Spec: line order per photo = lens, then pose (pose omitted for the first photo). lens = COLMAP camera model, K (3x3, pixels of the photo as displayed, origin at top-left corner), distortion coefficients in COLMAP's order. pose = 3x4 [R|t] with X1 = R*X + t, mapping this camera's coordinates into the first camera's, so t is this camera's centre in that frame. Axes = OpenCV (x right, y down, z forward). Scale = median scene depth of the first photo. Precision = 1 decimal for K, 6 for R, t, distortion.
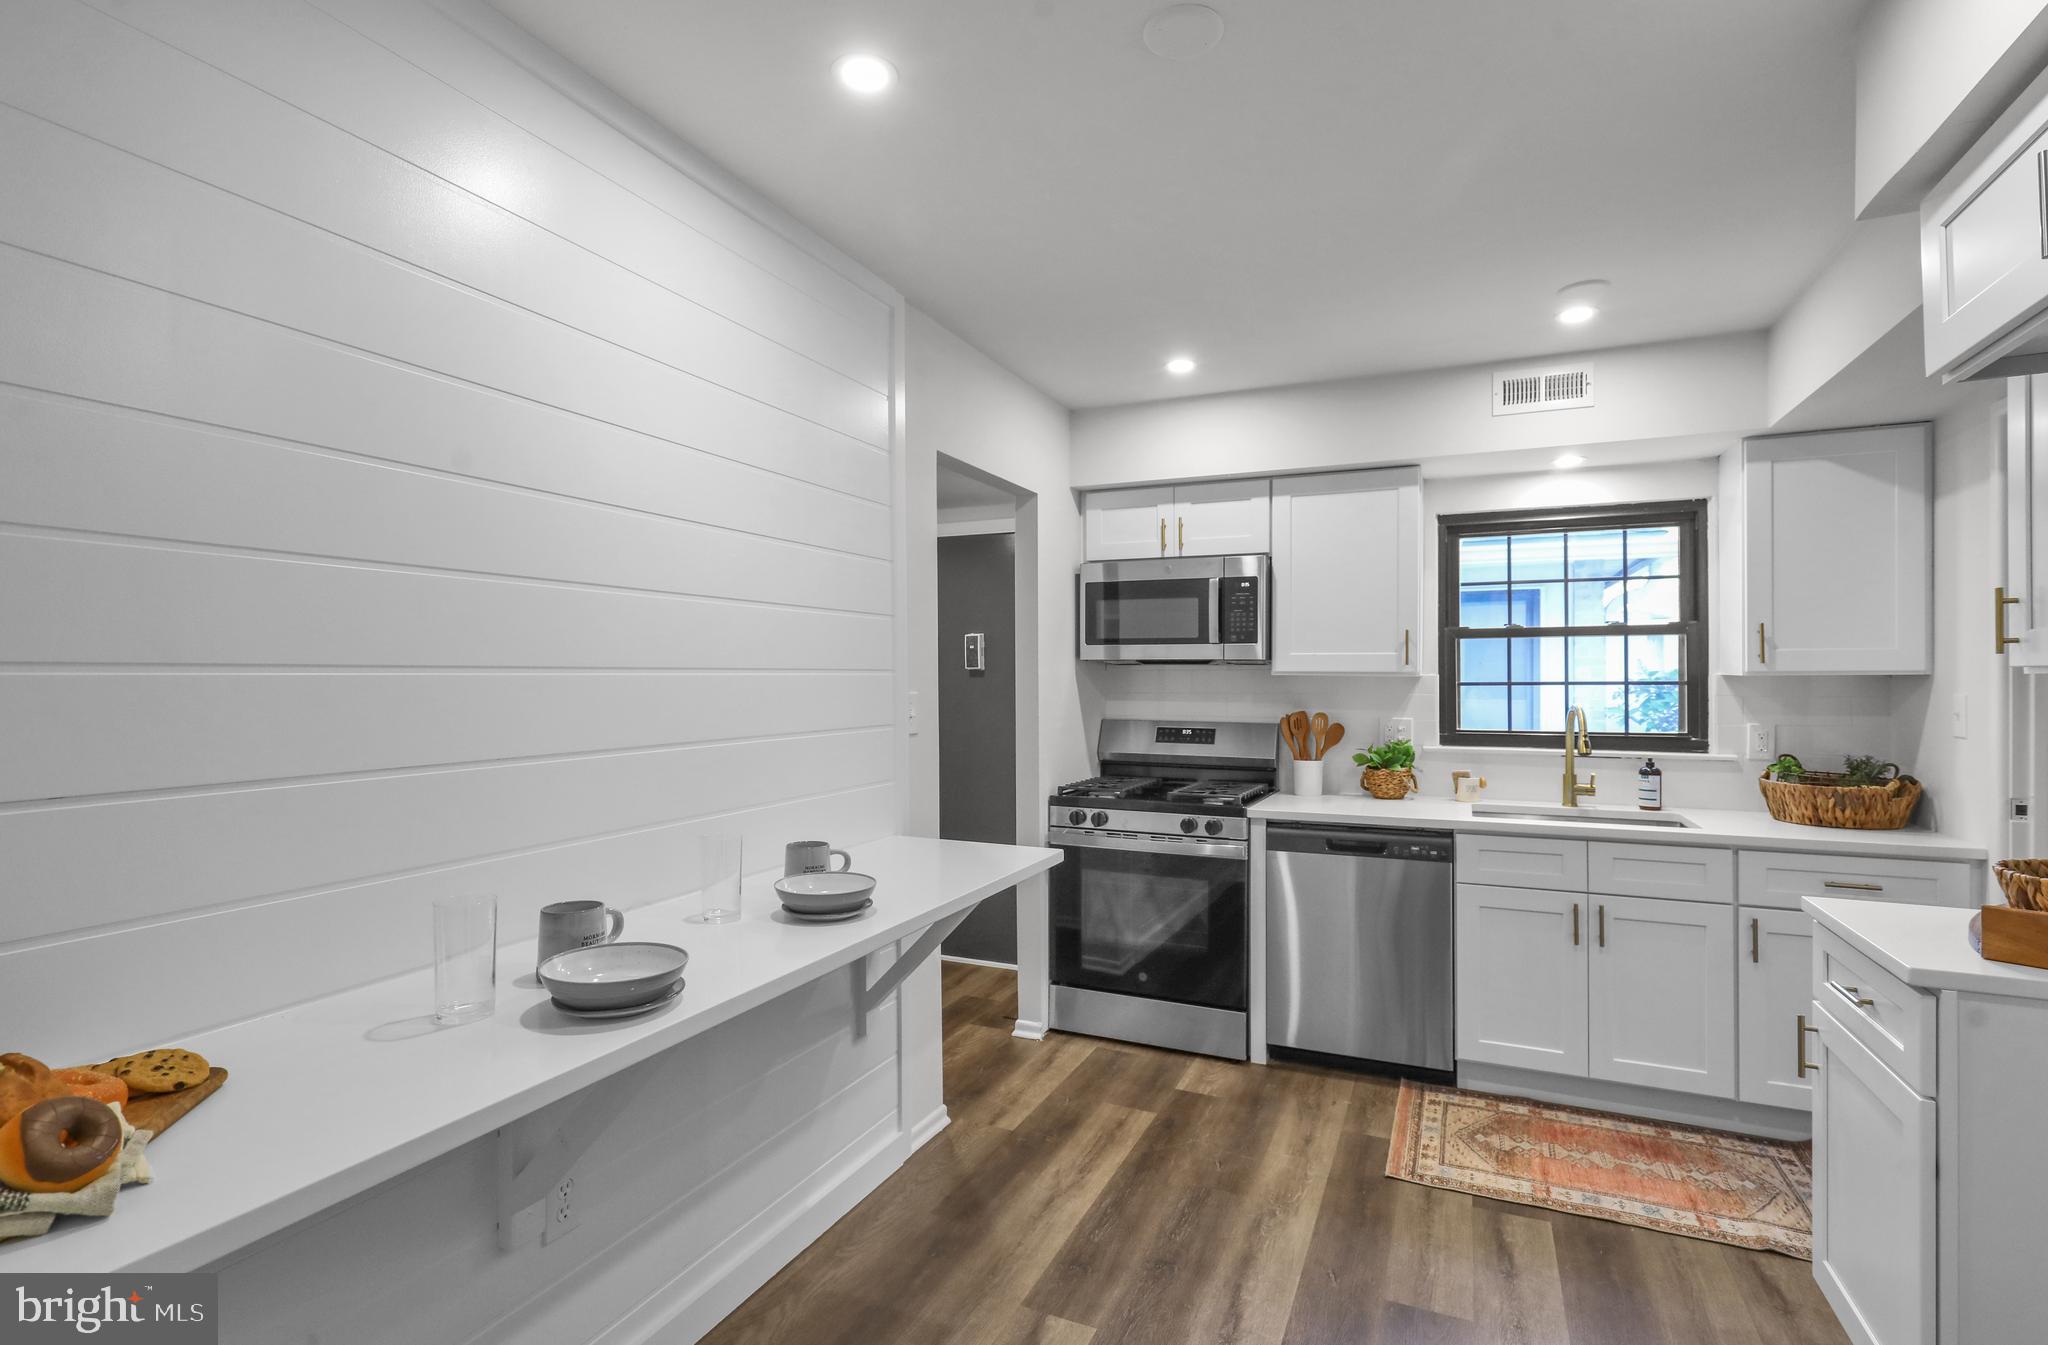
lens RADIAL K [[954.0, 0, 1037.0], [0, 954.0, 675.5], [0, 0, 1]] dist [-0.000881, -0.000156]
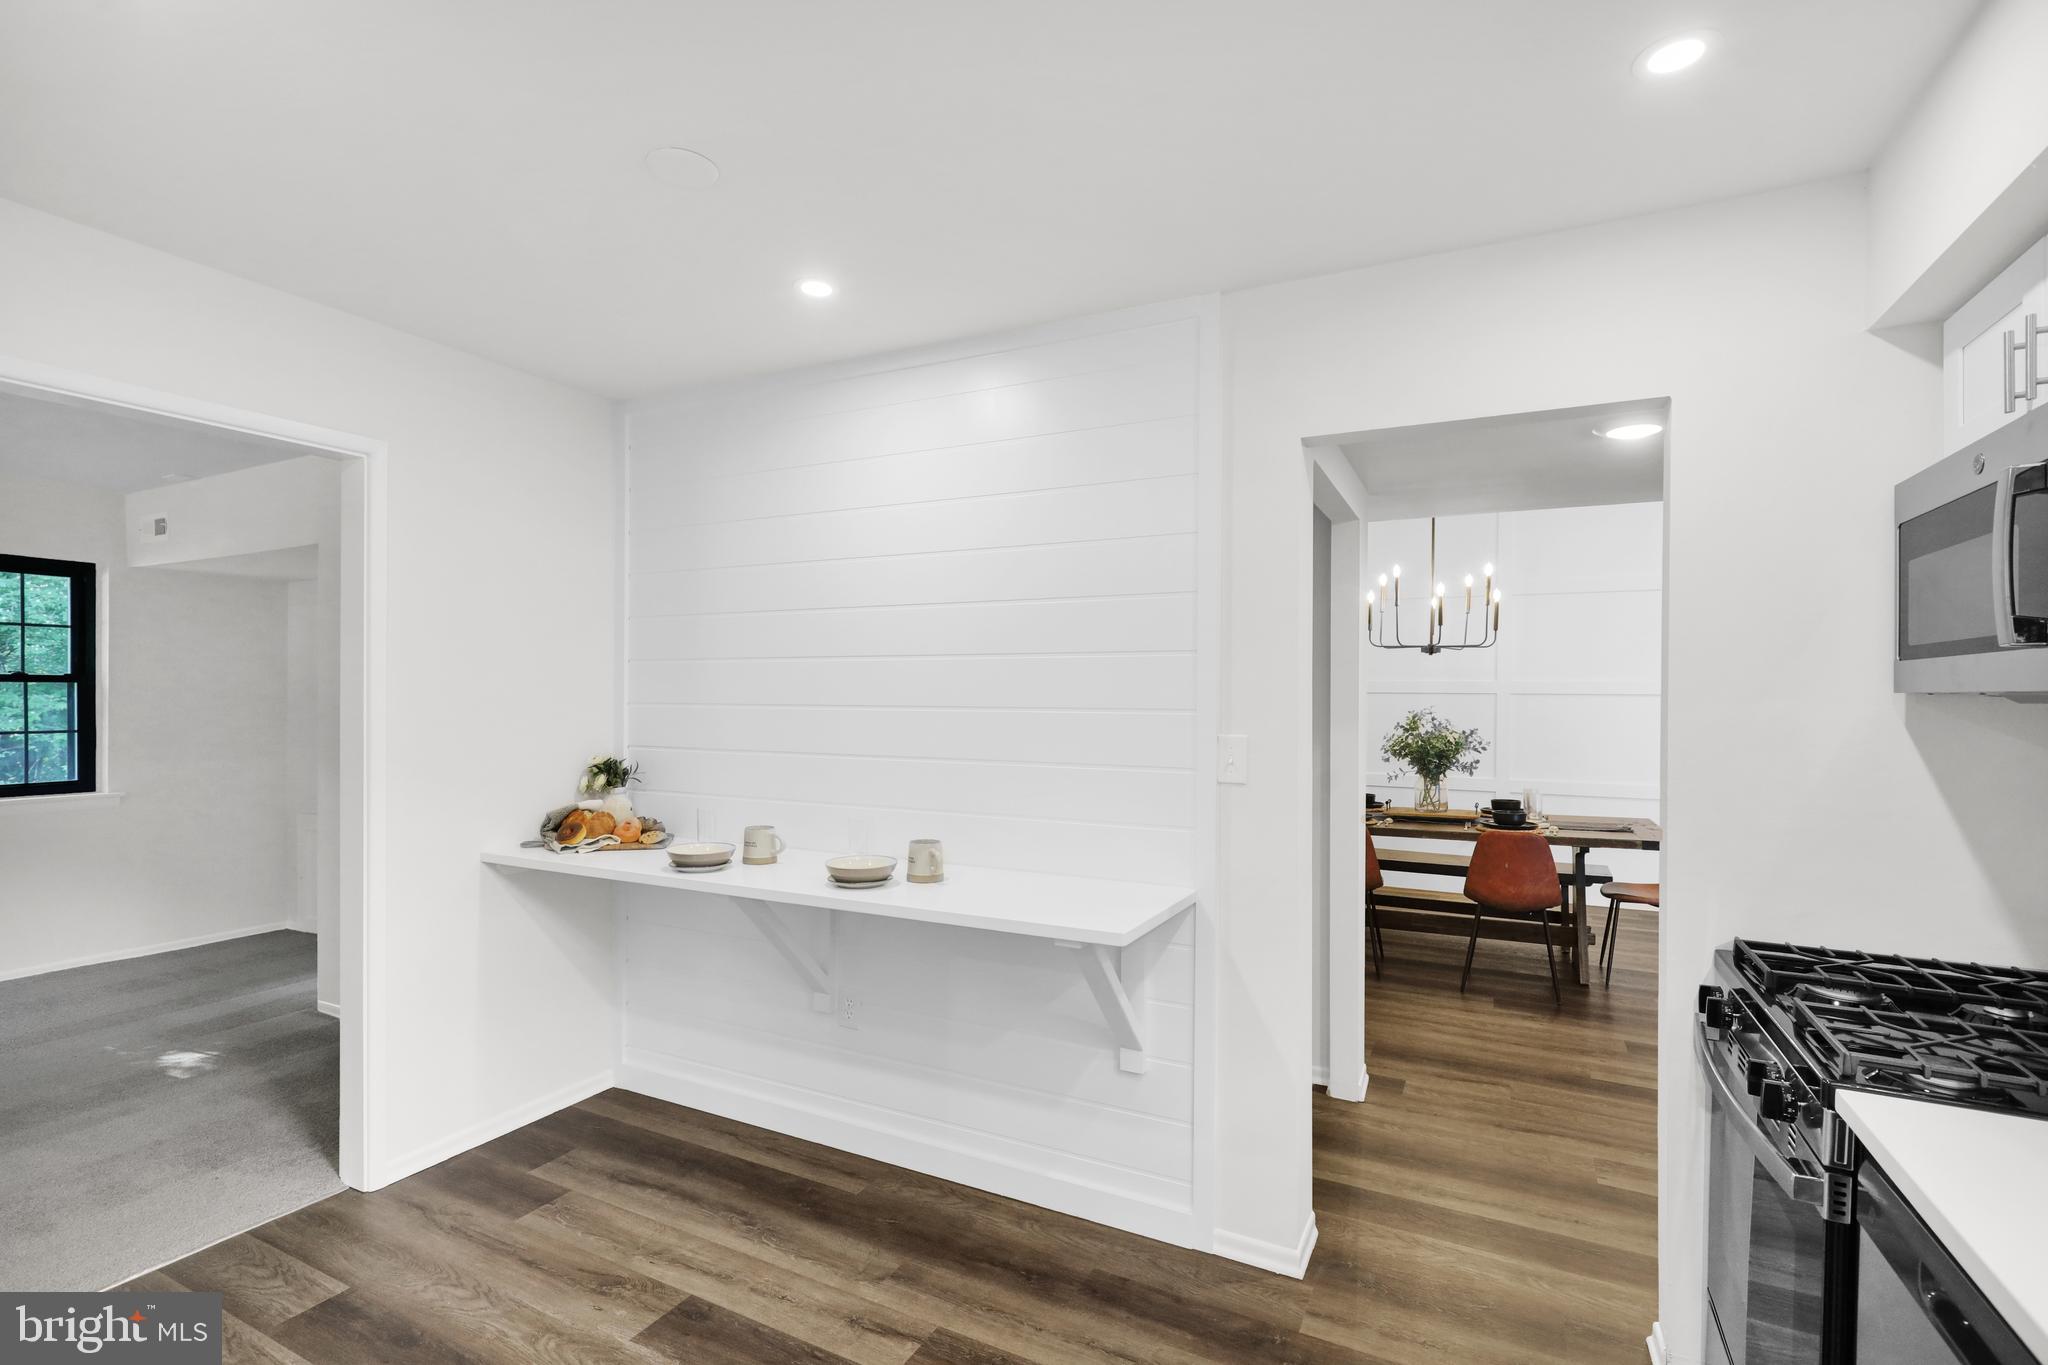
lens RADIAL K [[959.8, 0, 1026.4], [0, 959.8, 692.1], [0, 0, 1]] dist [-0.003727, -0.000144]
pose [[-0.041463, 0.005186, -0.999127, 0.599686], [-0.013475, 0.999893, 0.005749, -0.015884], [0.999049, 0.013702, -0.041389, 0.676651]]
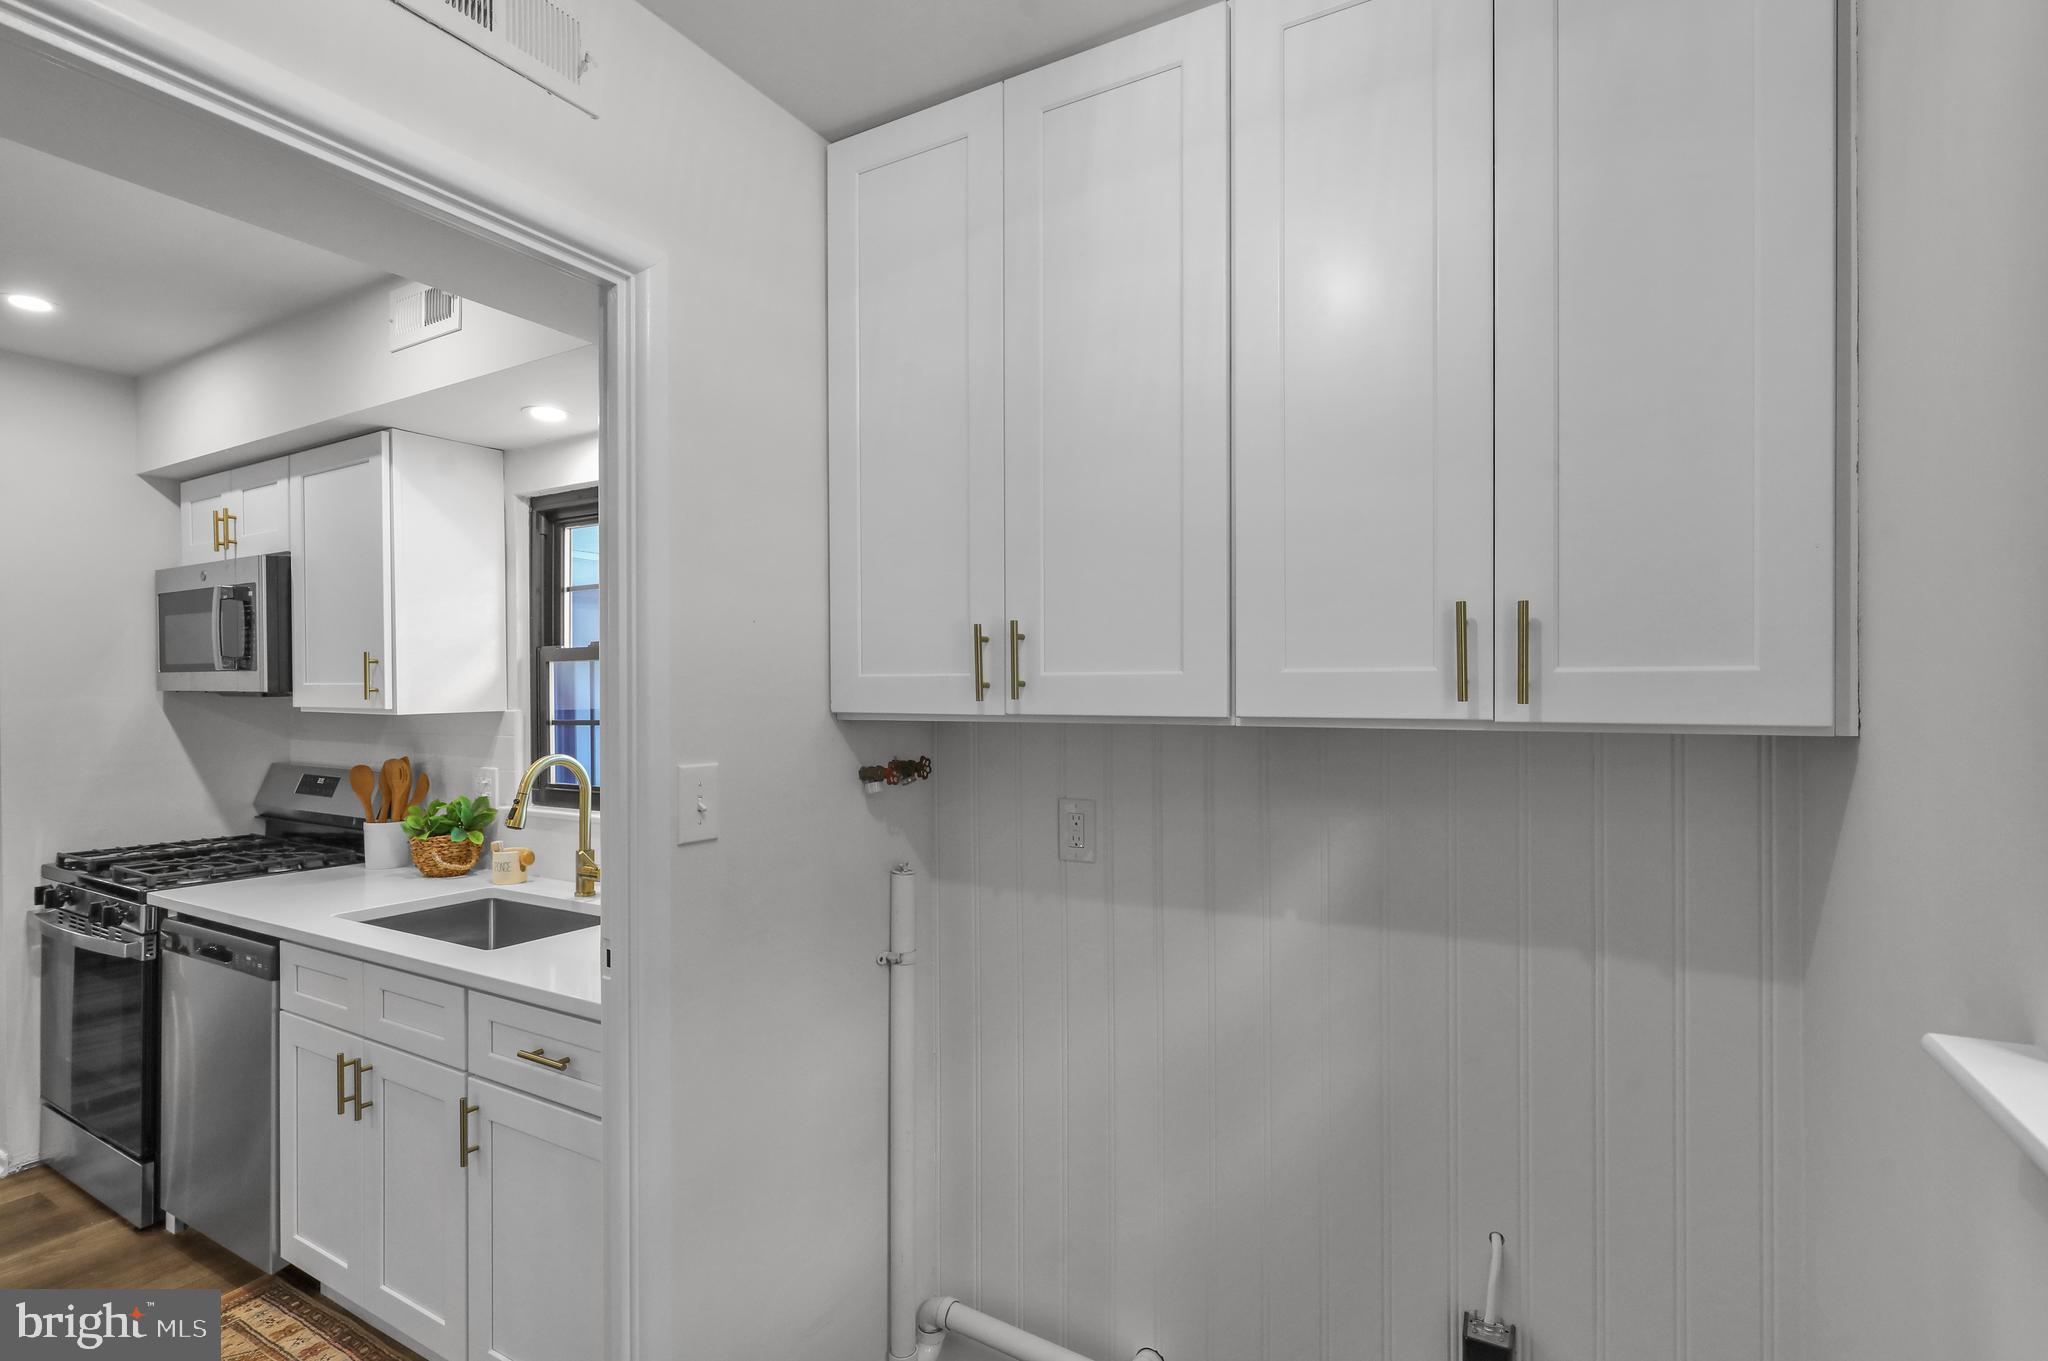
lens RADIAL K [[969.1, 0, 1022.7], [0, 969.1, 695.1], [0, 0, 1]] dist [-0.000106, 0.000089]
pose [[0.994245, -0.002937, -0.107088, 0.963541], [0.003238, 0.999991, 0.002631, -0.014713], [0.107079, -0.002963, 0.994246, 0.311068]]
